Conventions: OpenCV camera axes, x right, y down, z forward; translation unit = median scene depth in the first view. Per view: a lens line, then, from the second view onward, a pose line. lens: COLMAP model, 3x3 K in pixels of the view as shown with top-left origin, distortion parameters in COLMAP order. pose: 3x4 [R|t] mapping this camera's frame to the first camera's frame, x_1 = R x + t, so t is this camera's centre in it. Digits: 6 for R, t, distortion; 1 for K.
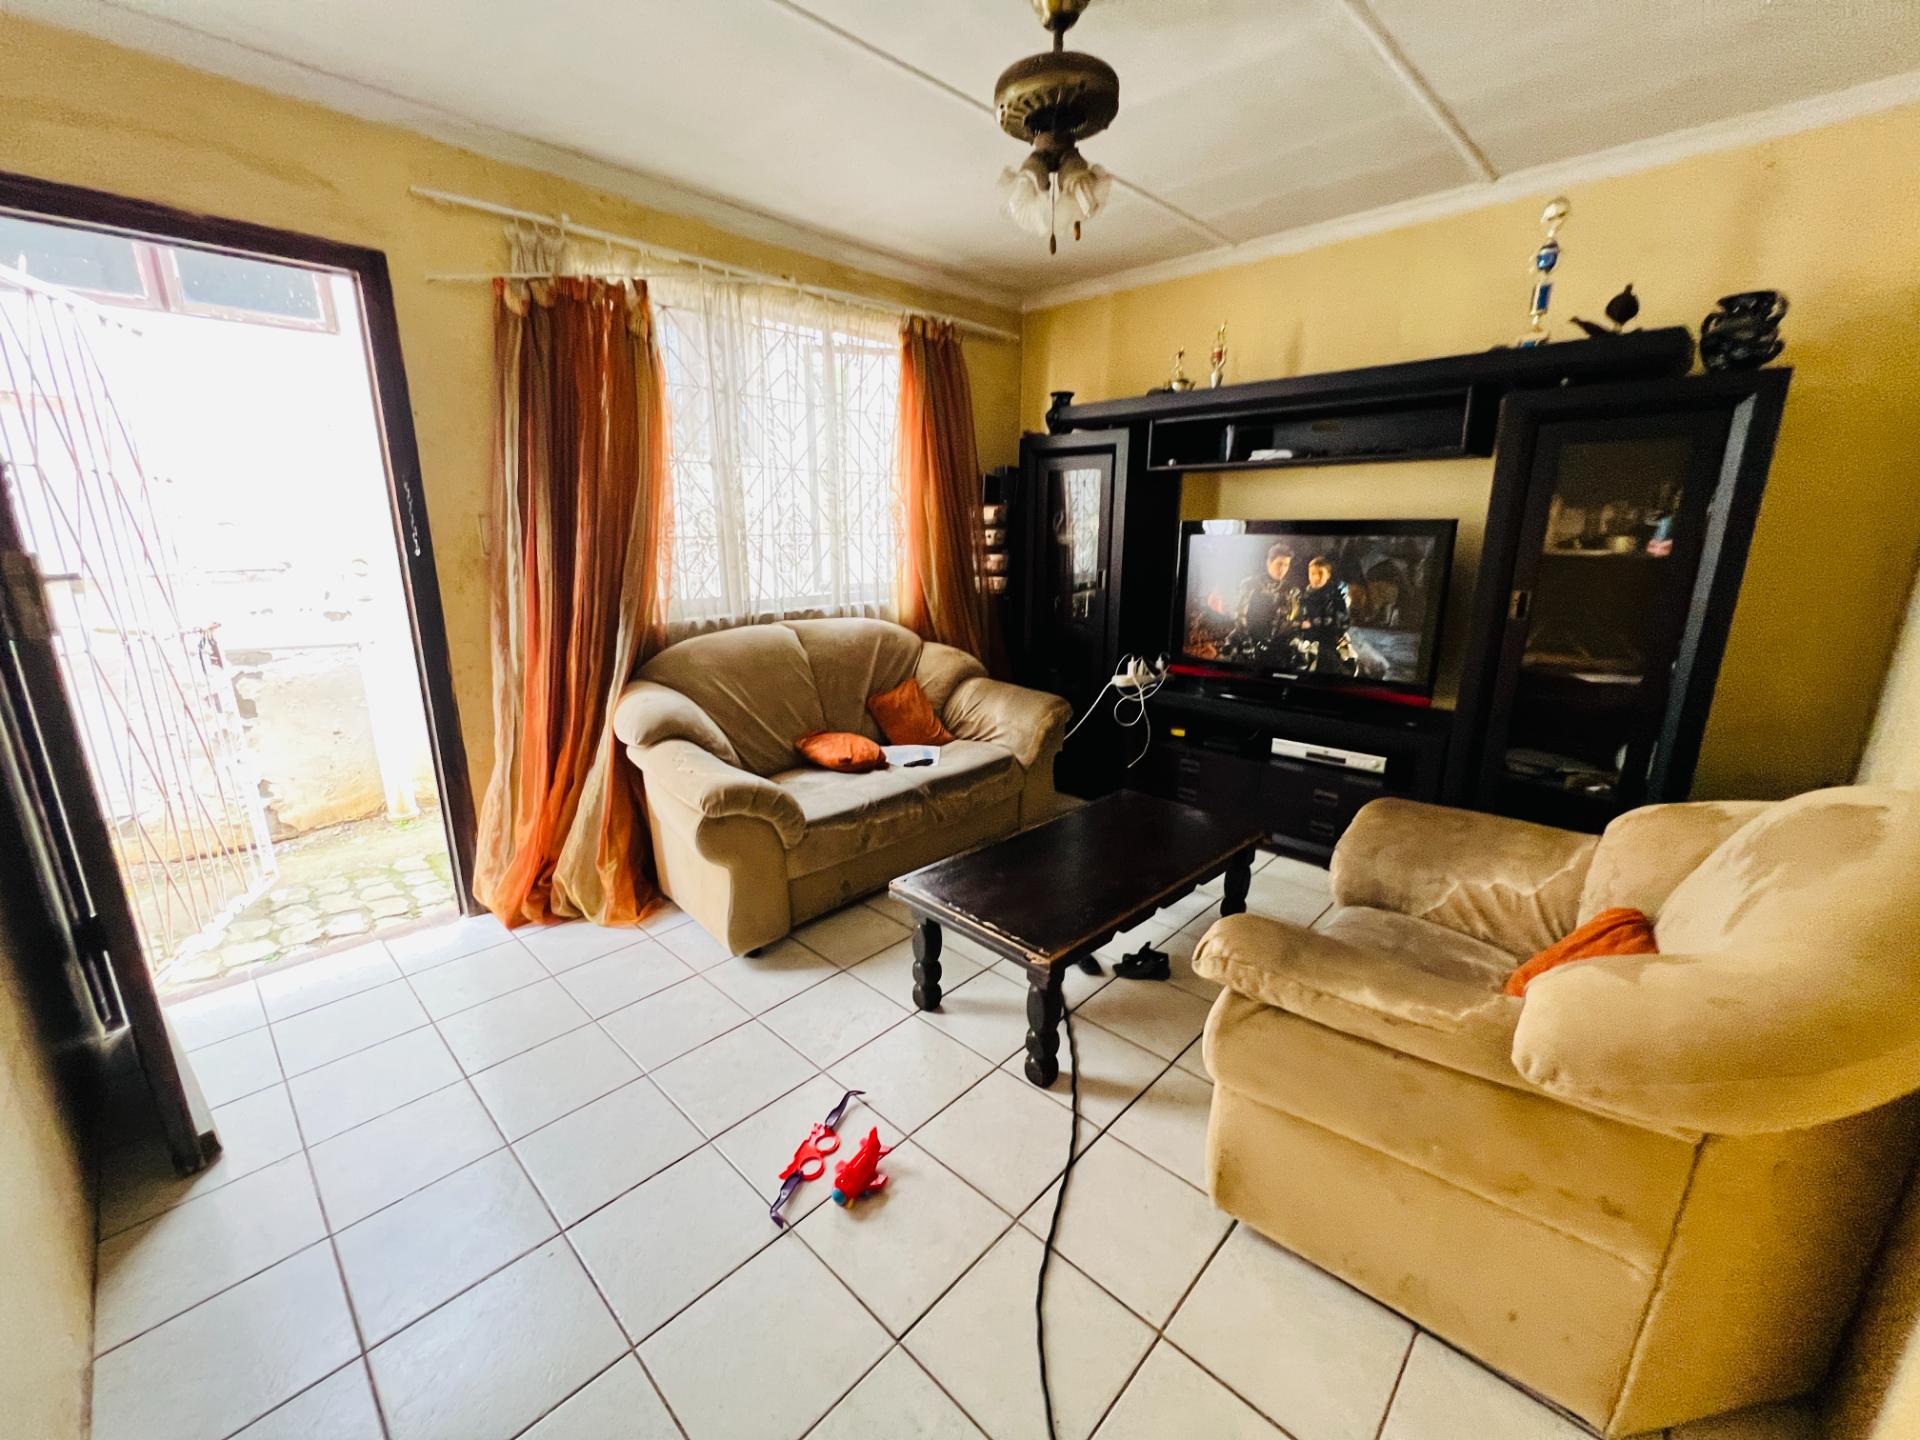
lens RADIAL K [[768.4, 0, 957.8], [0, 768.4, 713.7], [0, 0, 1]] dist [-0.002461, 0.000725]
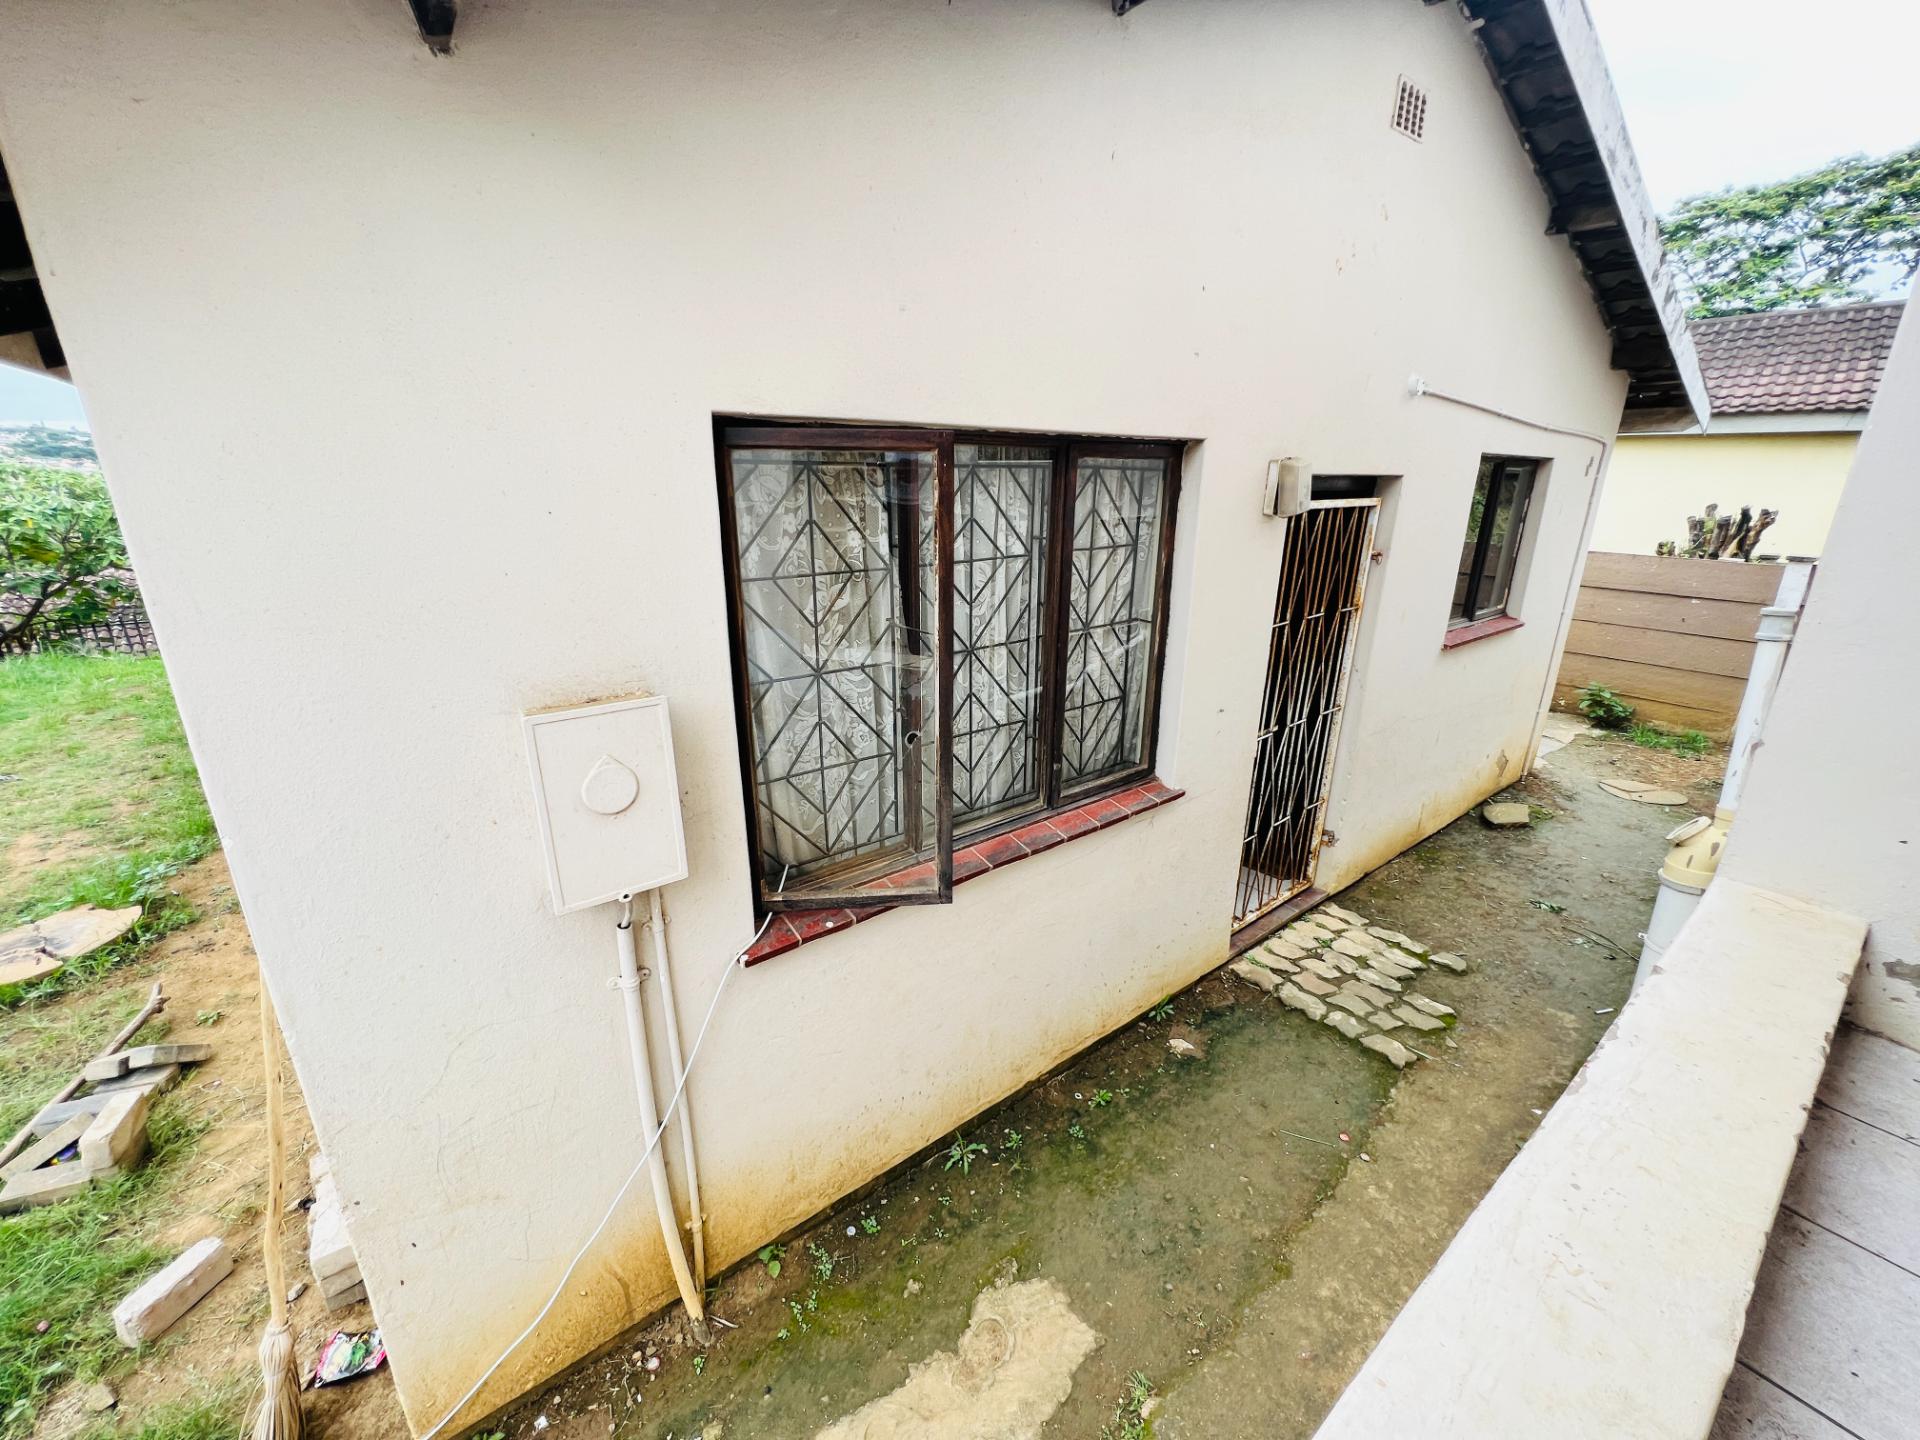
lens RADIAL K [[768.4, 0, 956.6], [0, 768.4, 718.4], [0, 0, 1]] dist [-0.002461, 0.000725]
pose [[-0.990022, -0.046470, 0.133027, -0.431755], [0.029845, 0.853485, 0.520262, -0.952376], [-0.137713, 0.519041, -0.843582, 2.422675]]
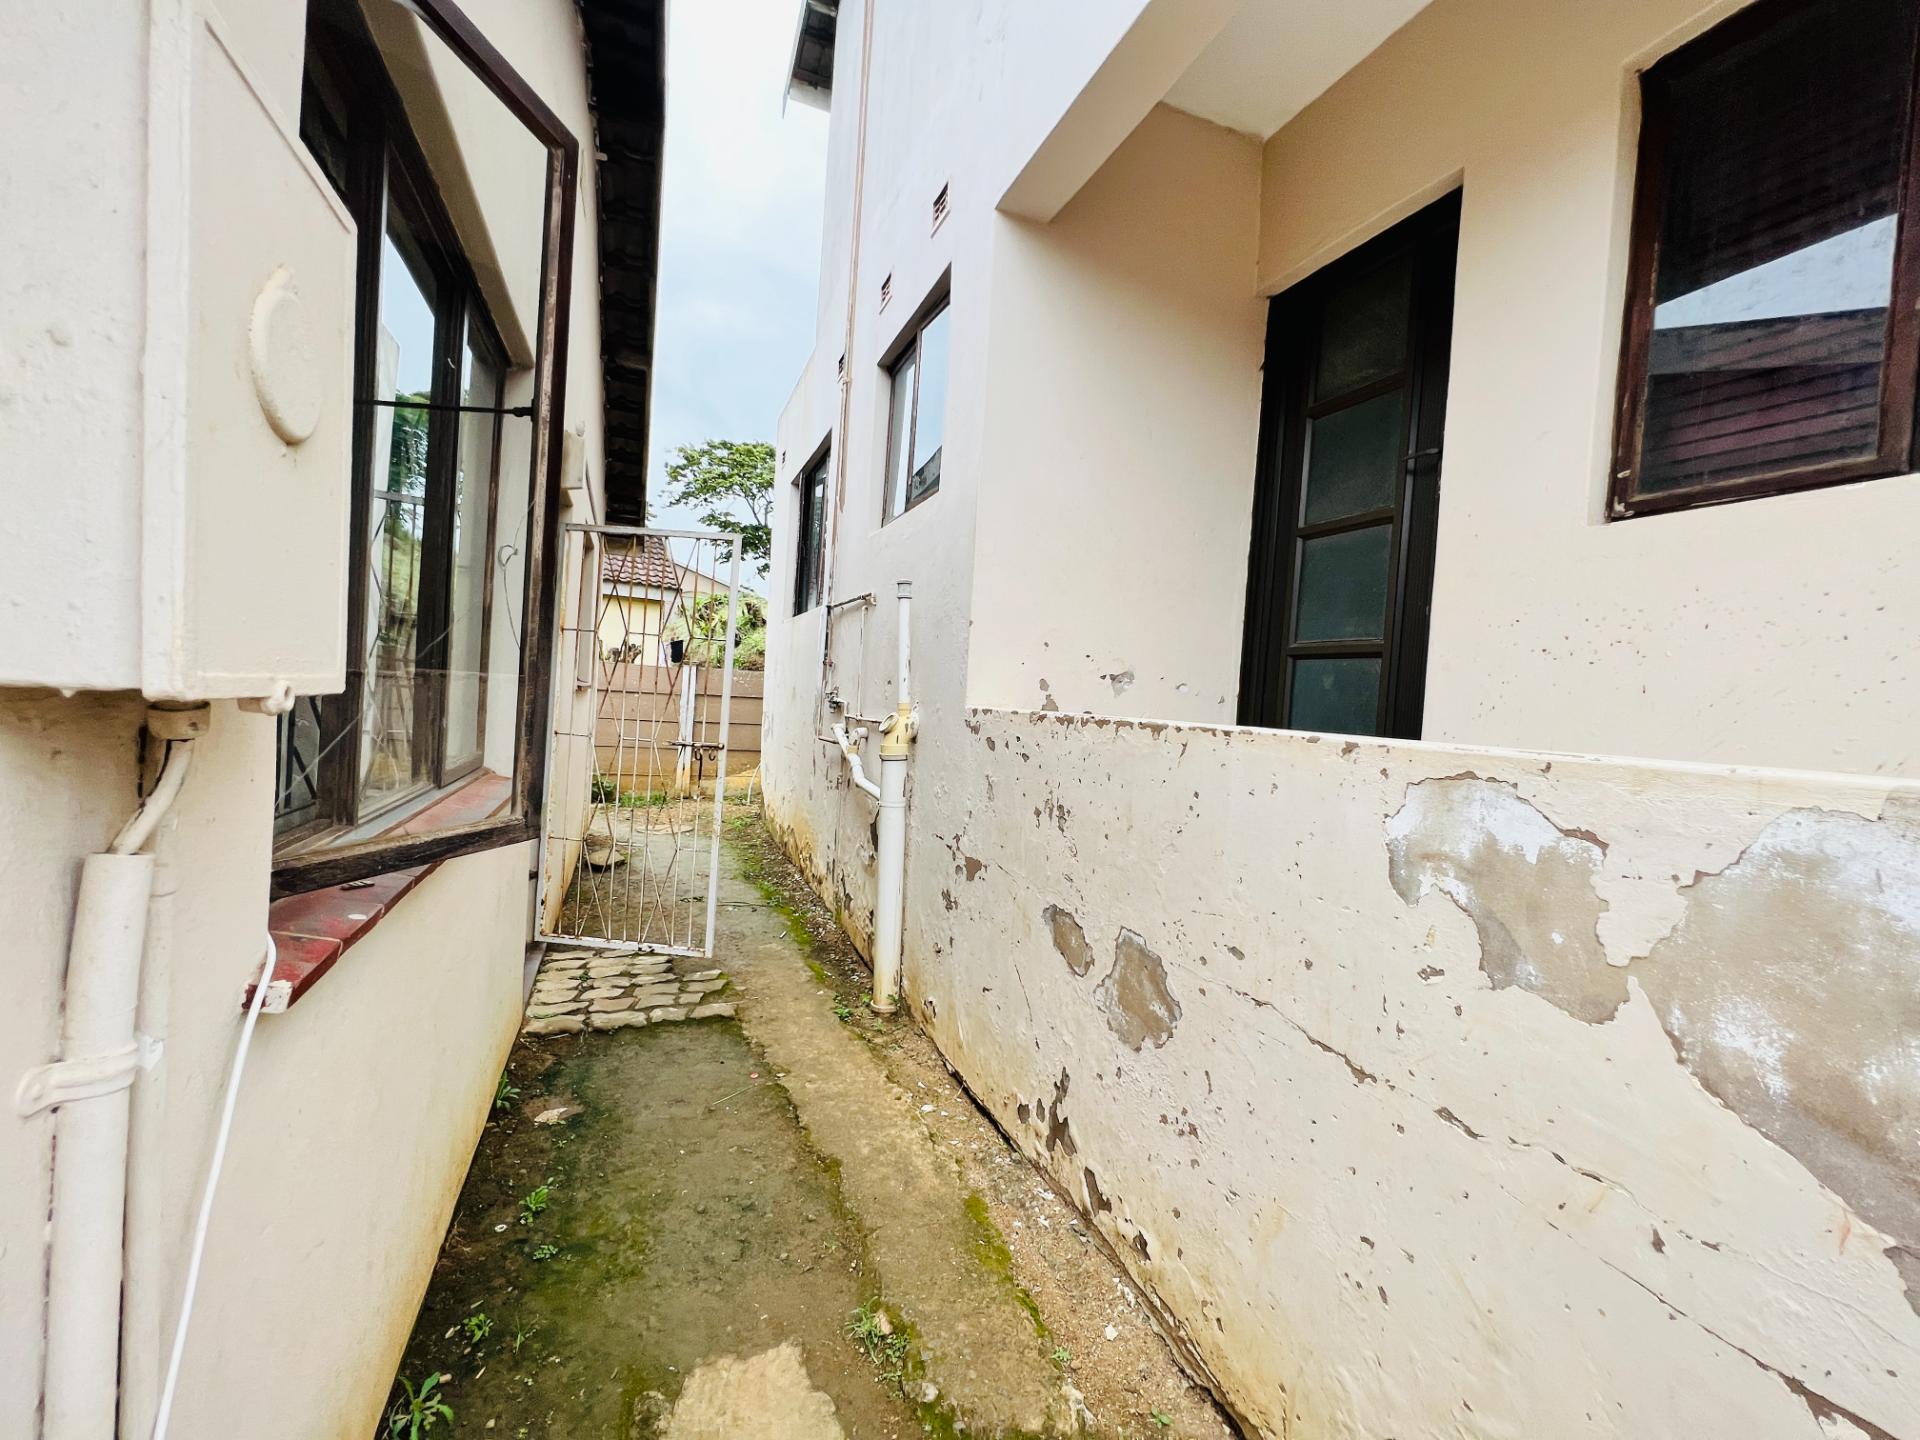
lens RADIAL K [[768.4, 0, 952.3], [0, 768.4, 718.9], [0, 0, 1]] dist [-0.002461, 0.000725]
pose [[-0.400380, -0.002313, -0.916346, 0.101915], [-0.280860, 0.952178, 0.120312, -0.533964], [0.872246, 0.305535, -0.381883, 2.239791]]
